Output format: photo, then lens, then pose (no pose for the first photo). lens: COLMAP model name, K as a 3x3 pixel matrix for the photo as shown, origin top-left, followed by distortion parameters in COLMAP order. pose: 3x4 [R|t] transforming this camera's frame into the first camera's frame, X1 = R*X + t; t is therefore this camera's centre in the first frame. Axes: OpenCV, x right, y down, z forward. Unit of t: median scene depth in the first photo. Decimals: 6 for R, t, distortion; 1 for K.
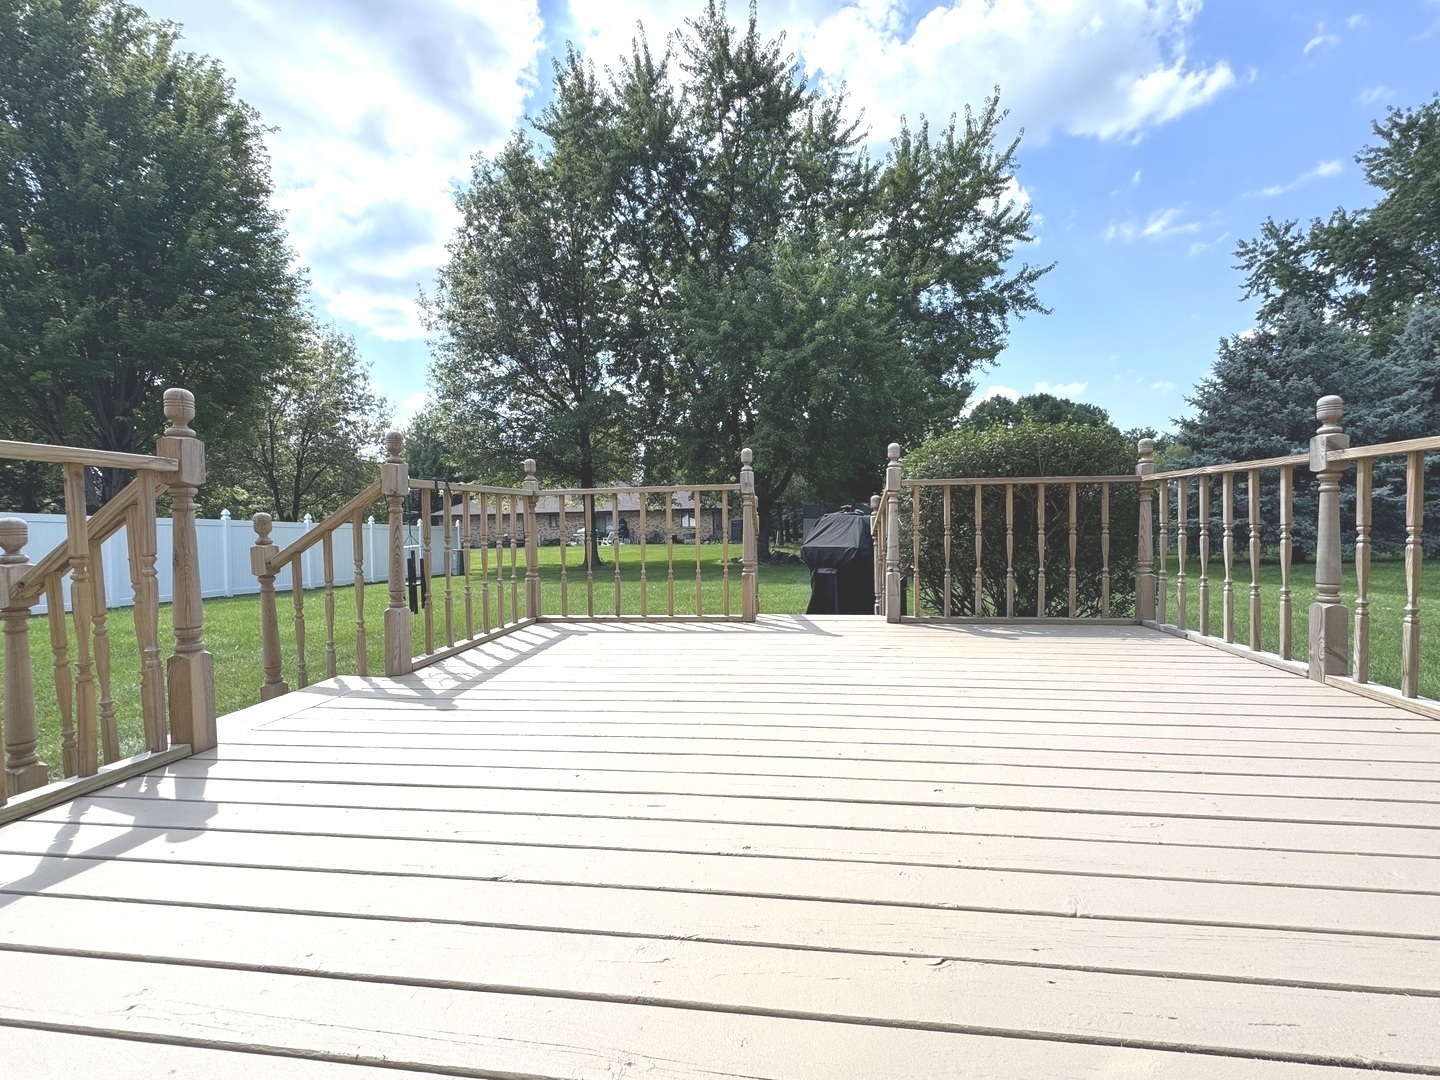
lens RADIAL K [[618.8, 0, 719.7], [0, 618.8, 538.6], [0, 0, 1]] dist [0.000128, -0.000196]
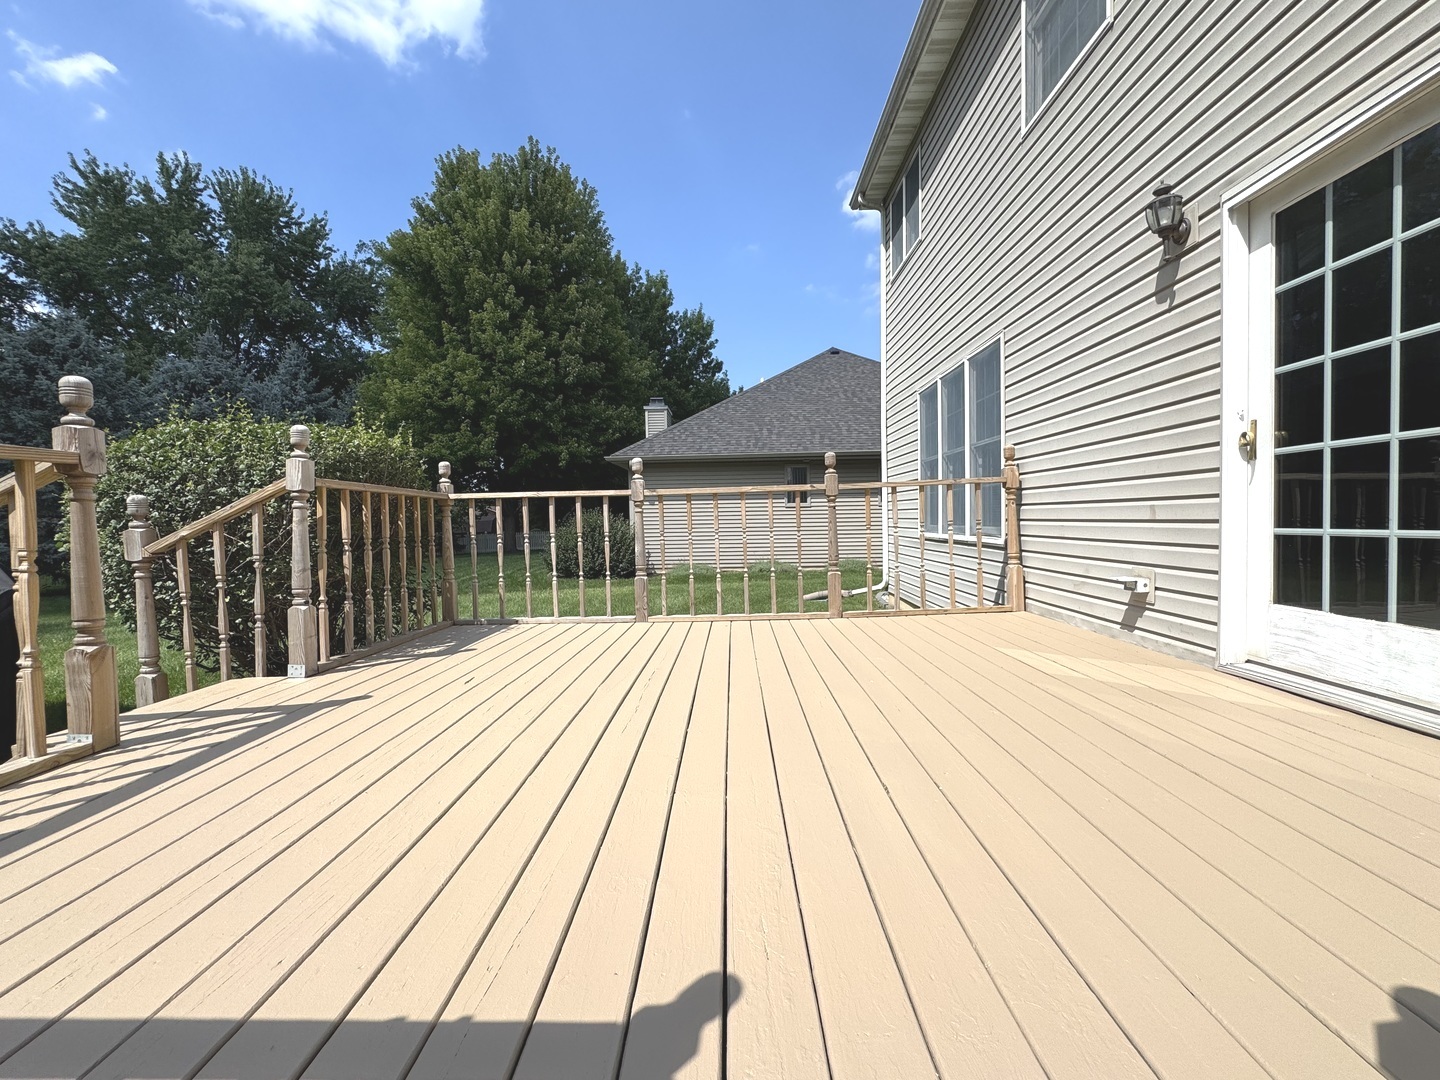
lens RADIAL K [[618.8, 0, 718.0], [0, 618.8, 542.6], [0, 0, 1]] dist [0.000128, -0.000196]
pose [[-0.112057, -0.011406, 0.993636, -0.075311], [0.052345, 0.998478, 0.017364, -0.001272], [-0.992322, 0.053958, -0.111289, 0.093979]]
